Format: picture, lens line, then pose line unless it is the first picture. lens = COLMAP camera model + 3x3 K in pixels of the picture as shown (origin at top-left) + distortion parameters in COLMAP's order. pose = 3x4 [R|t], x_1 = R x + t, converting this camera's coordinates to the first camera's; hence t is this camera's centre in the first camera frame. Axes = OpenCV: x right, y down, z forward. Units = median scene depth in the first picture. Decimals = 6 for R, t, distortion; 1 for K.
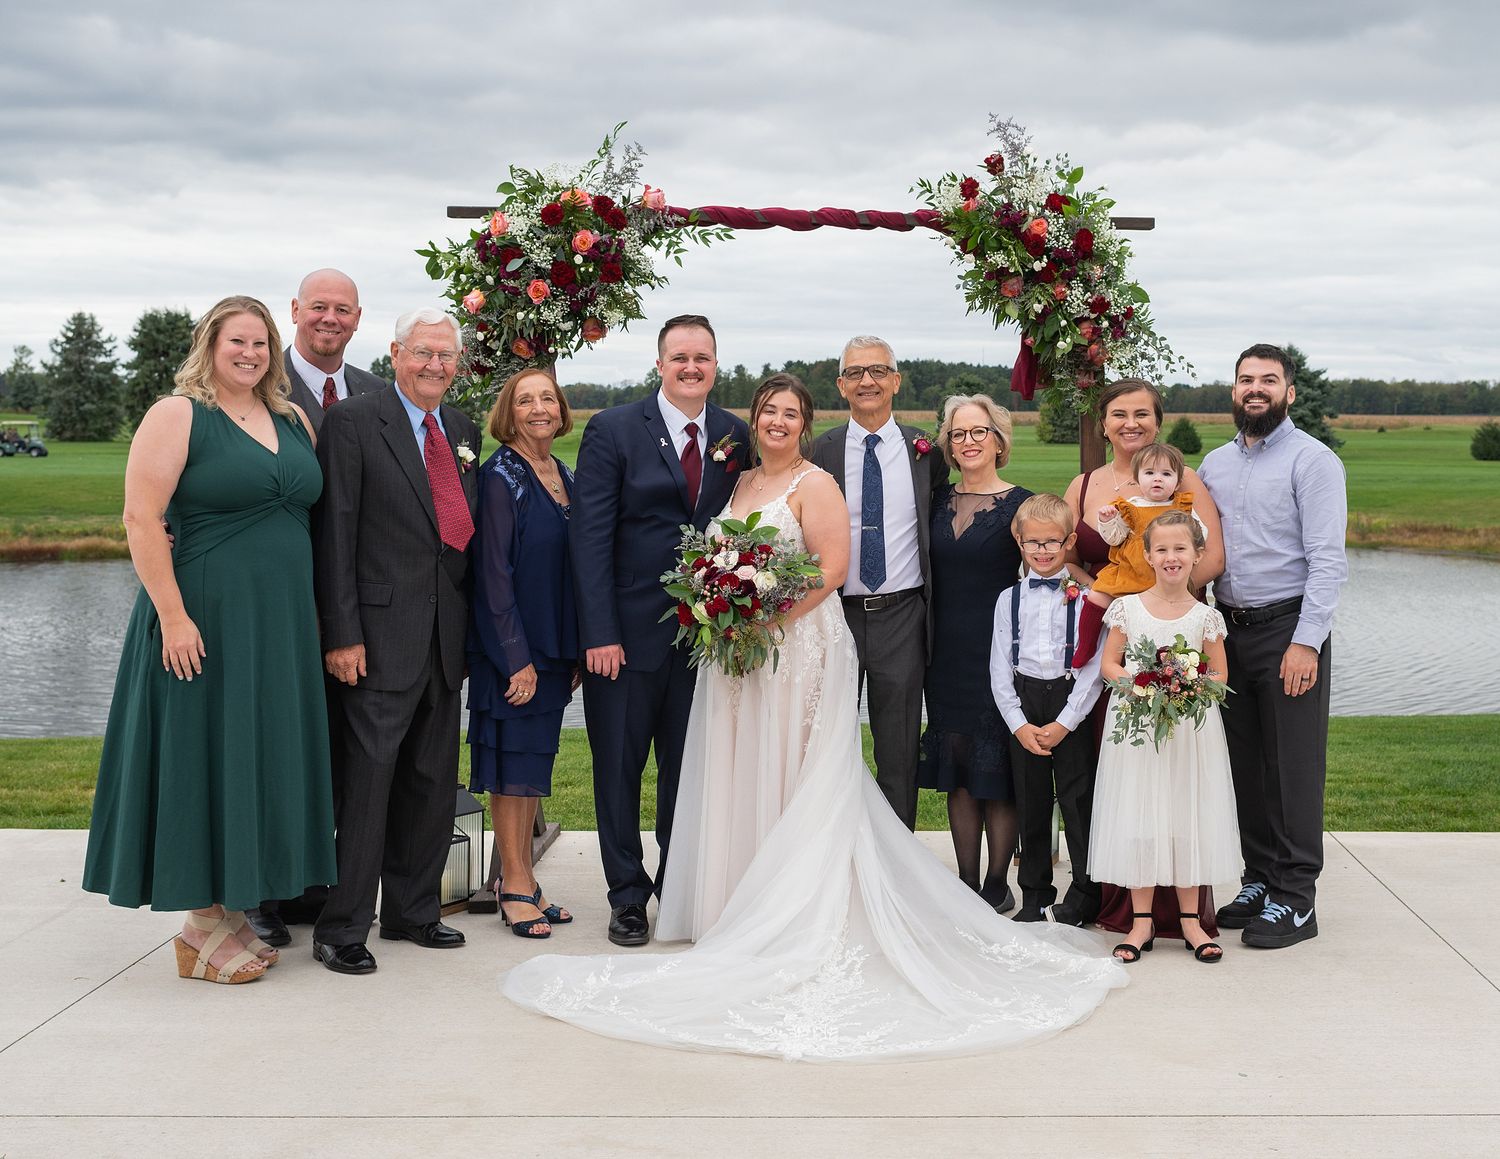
lens RADIAL K [[2017.0, 0, 954.2], [0, 2017.0, 415.1], [0, 0, 1]] dist [0.024158, 0.006822]
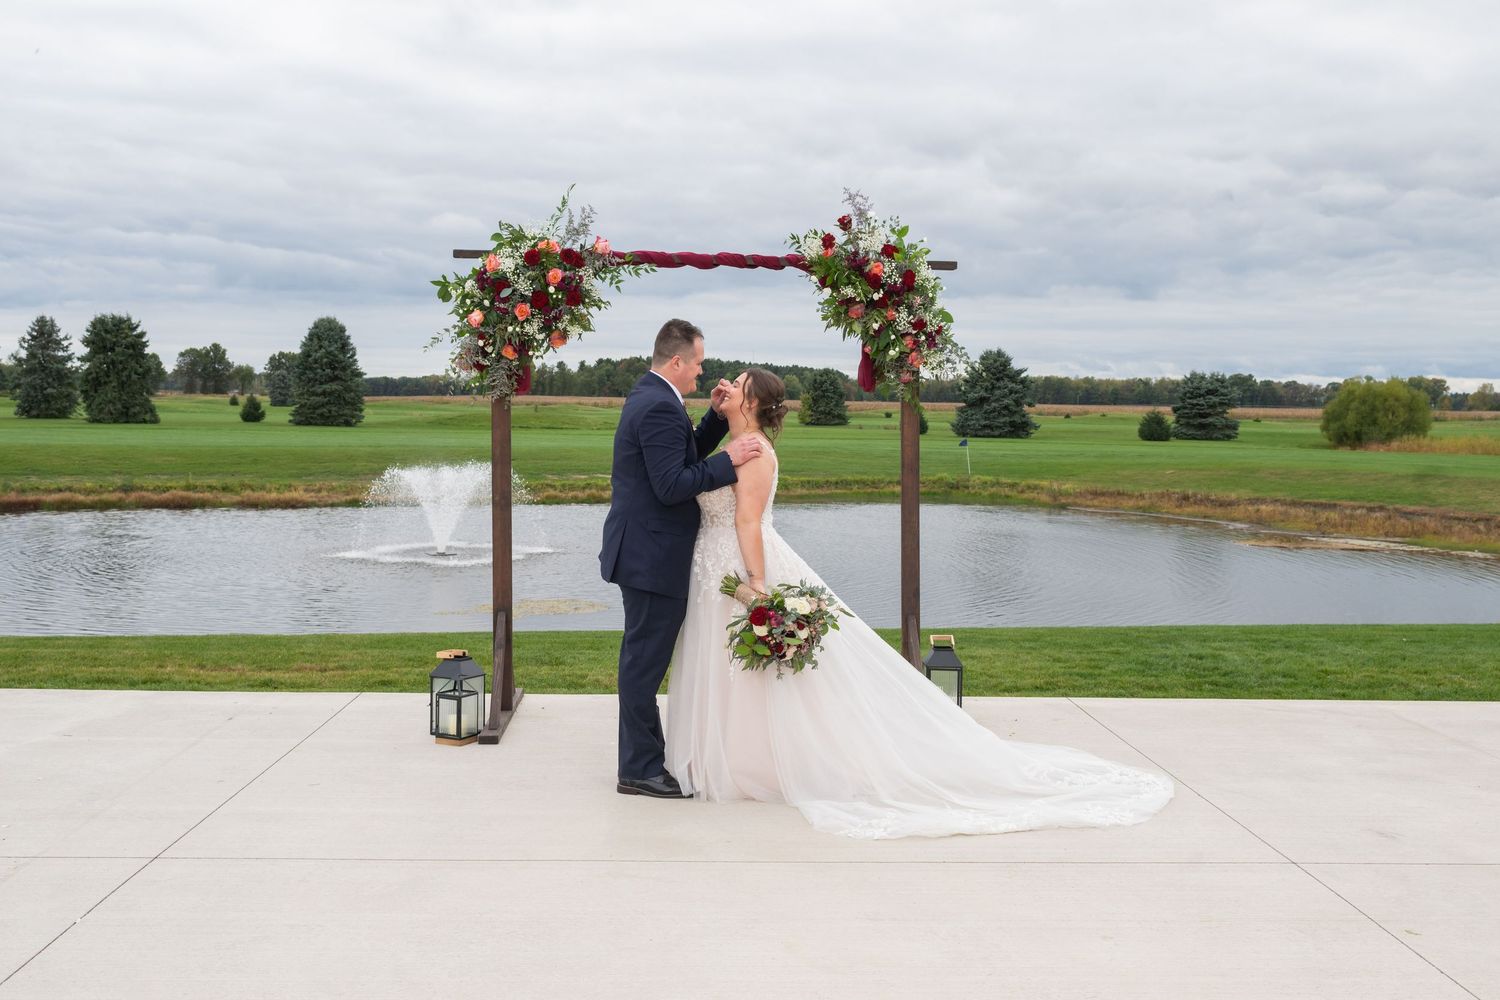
lens RADIAL K [[1608.2, 0, 758.8], [0, 1608.2, 495.7], [0, 0, 1]] dist [0.001736, -0.007347]
pose [[0.999714, 0.005620, 0.023249, -0.064795], [-0.006955, 0.998308, 0.057727, 0.000871], [-0.022886, -0.057872, 0.998062, -0.126188]]
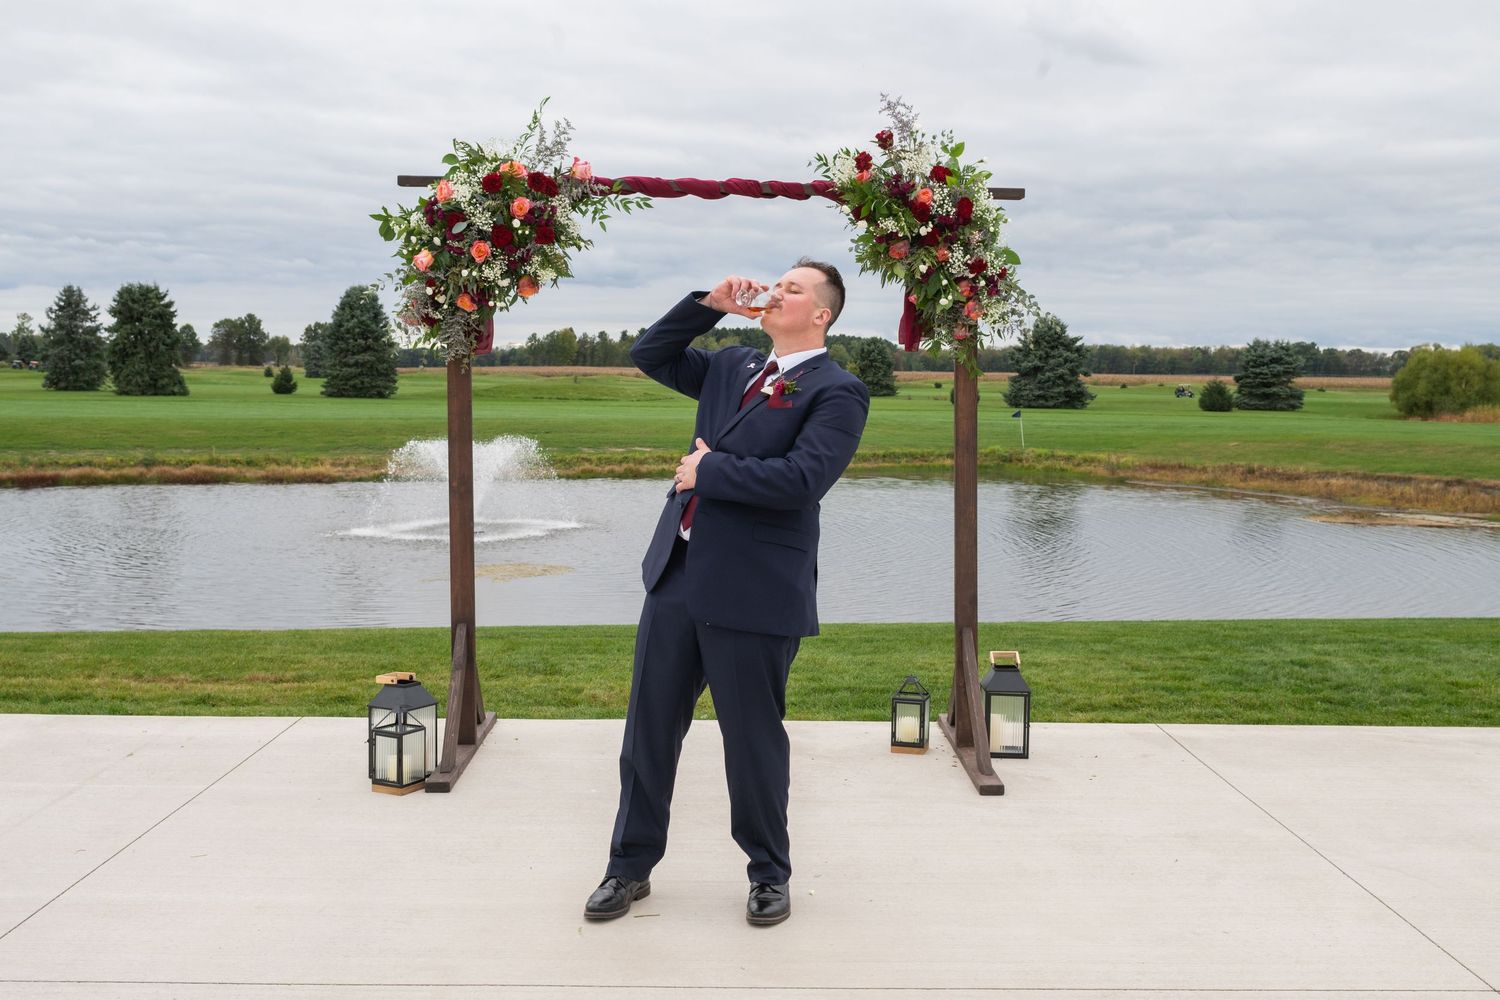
lens RADIAL K [[1615.8, 0, 769.0], [0, 1615.8, 505.0], [0, 0, 1]] dist [0.001529, 0.001793]
pose [[0.999990, 0.004476, -0.000471, -0.042910], [-0.004423, 0.996699, 0.081066, 0.005687], [0.000832, -0.081063, 0.996709, 0.088264]]
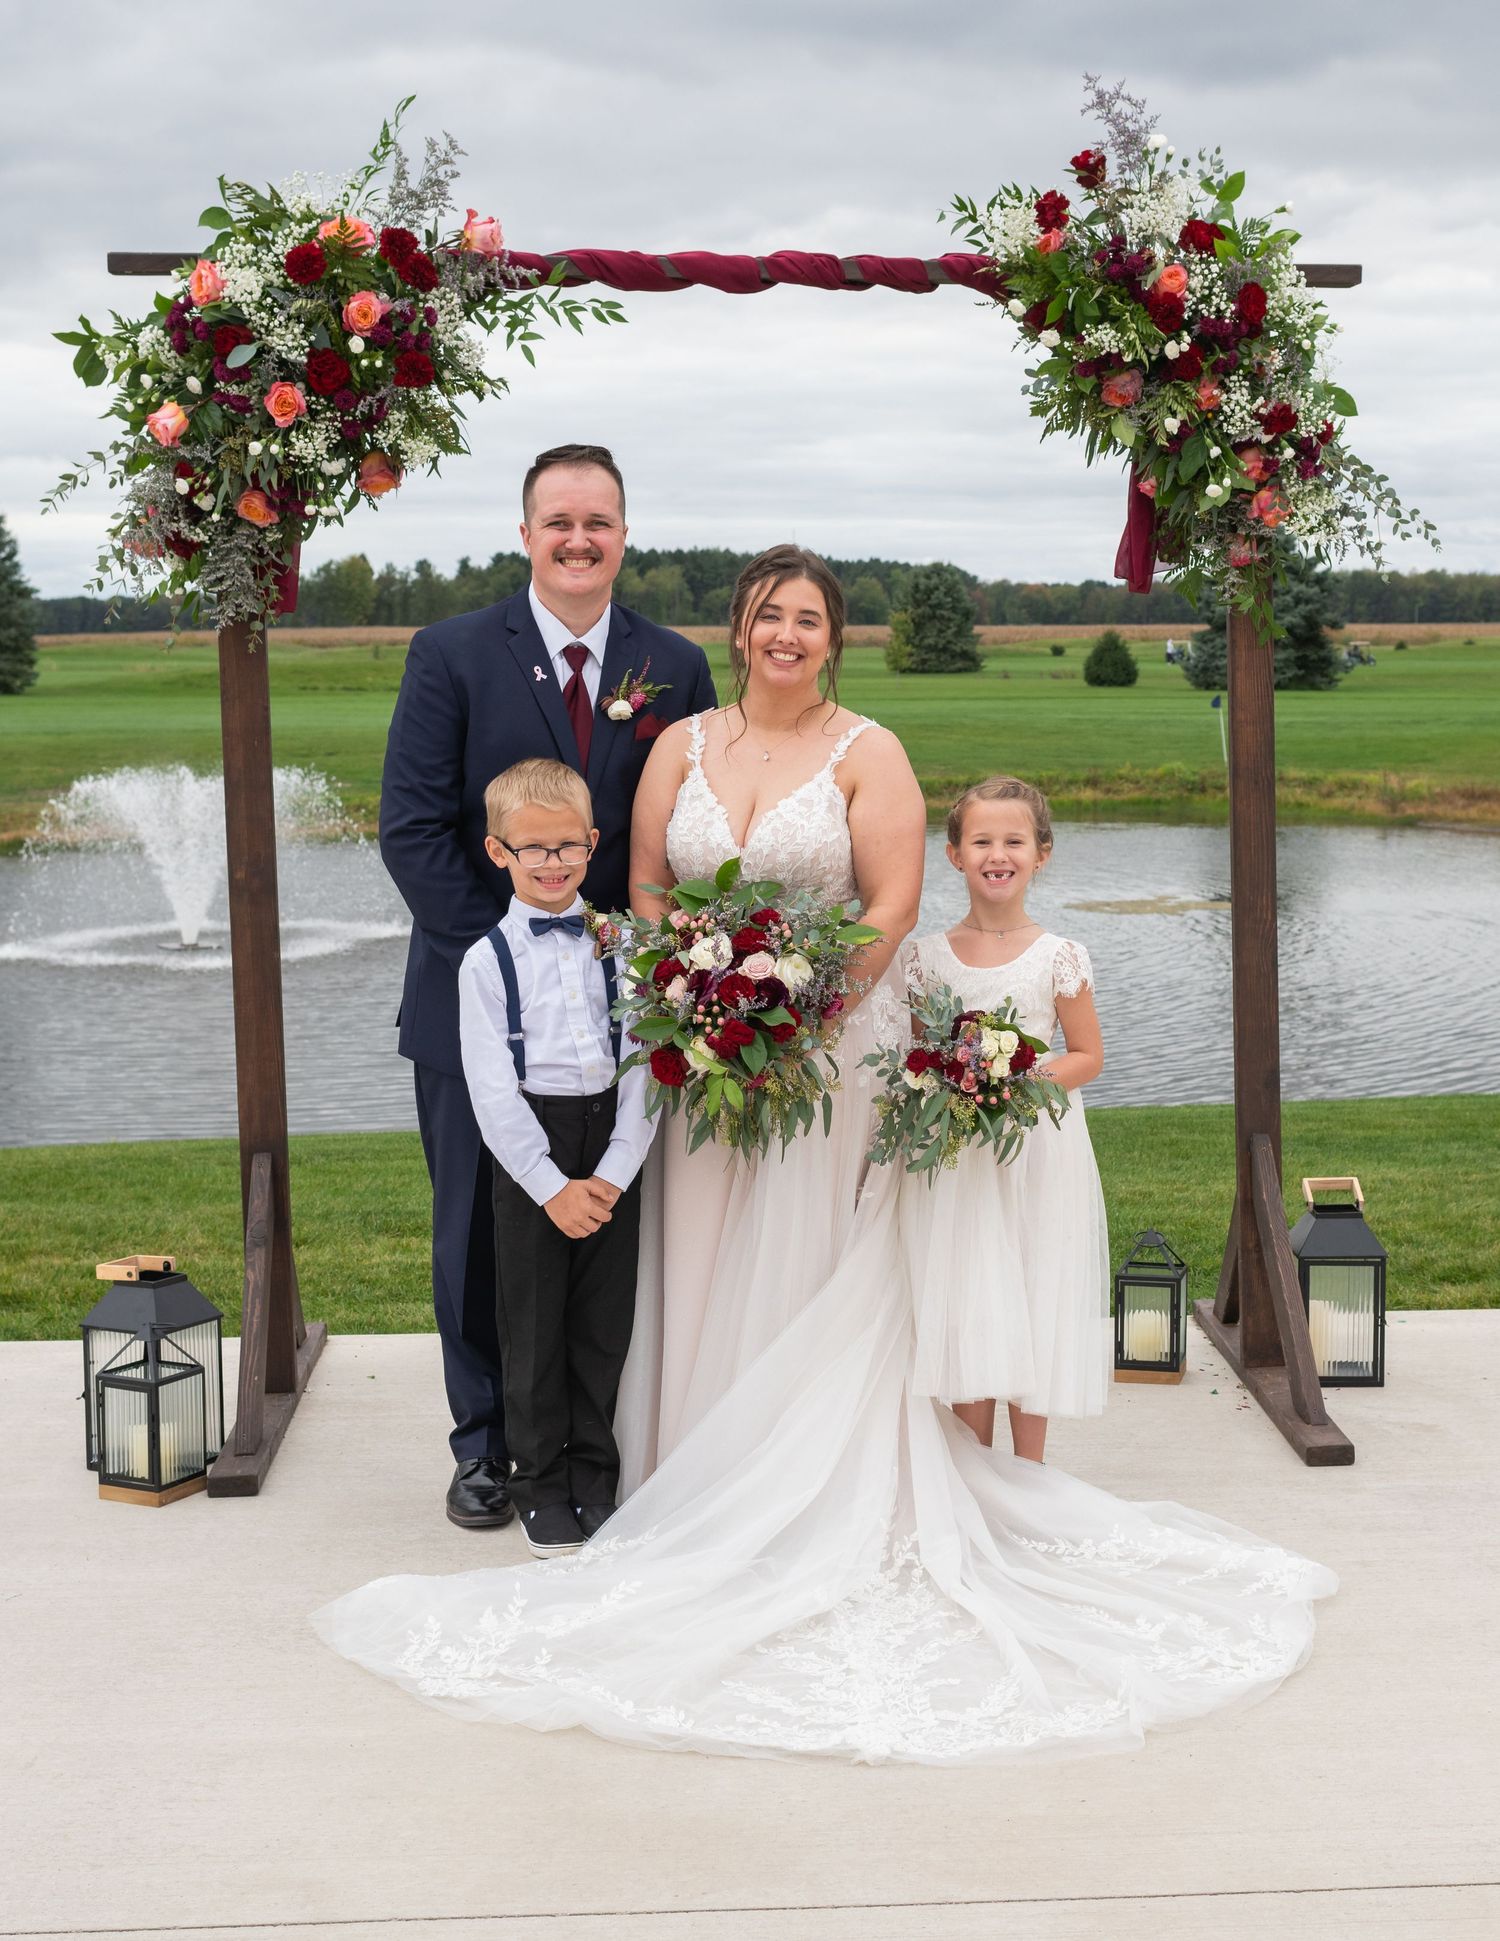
lens RADIAL K [[3002.6, 0, 883.4], [0, 3002.6, 962.6], [0, 0, 1]] dist [0.009956, -0.051320]
pose [[0.998641, -0.018879, 0.048578, -0.081958], [0.013460, 0.993890, 0.109555, 0.003206], [-0.050349, -0.108752, 0.992793, 0.148085]]
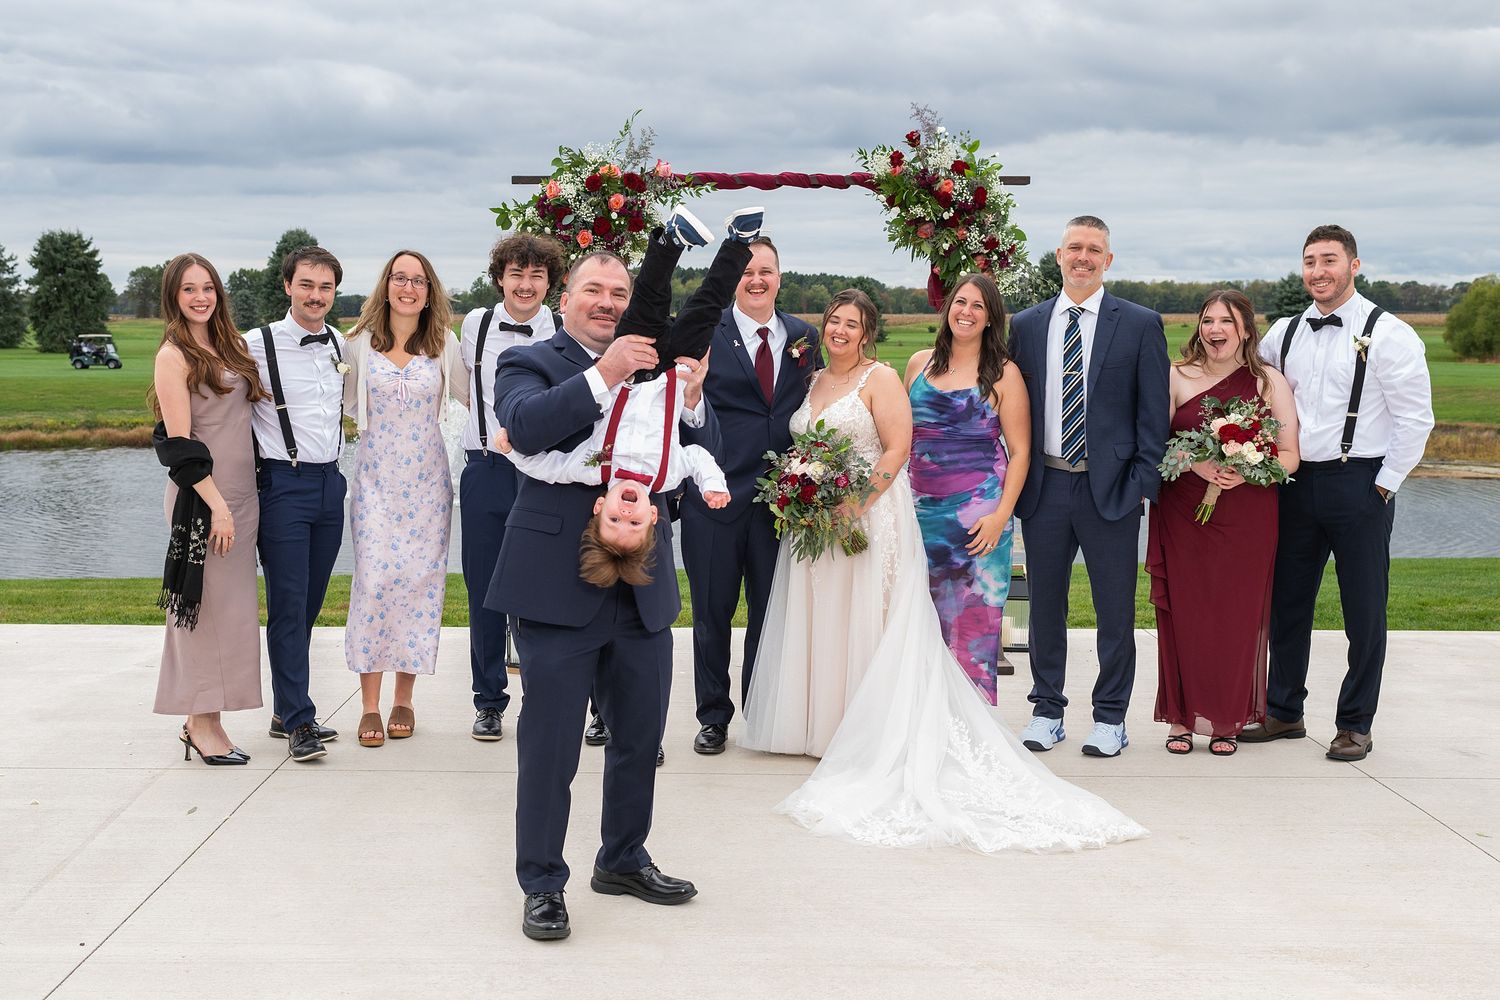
lens RADIAL K [[1857.2, 0, 644.2], [0, 1857.2, 550.1], [0, 0, 1]] dist [-0.000170, -0.000324]
pose [[0.998823, -0.003543, -0.048367, -0.101292], [0.009538, 0.992201, 0.124281, -0.007050], [0.047549, -0.124596, 0.991068, -0.280757]]
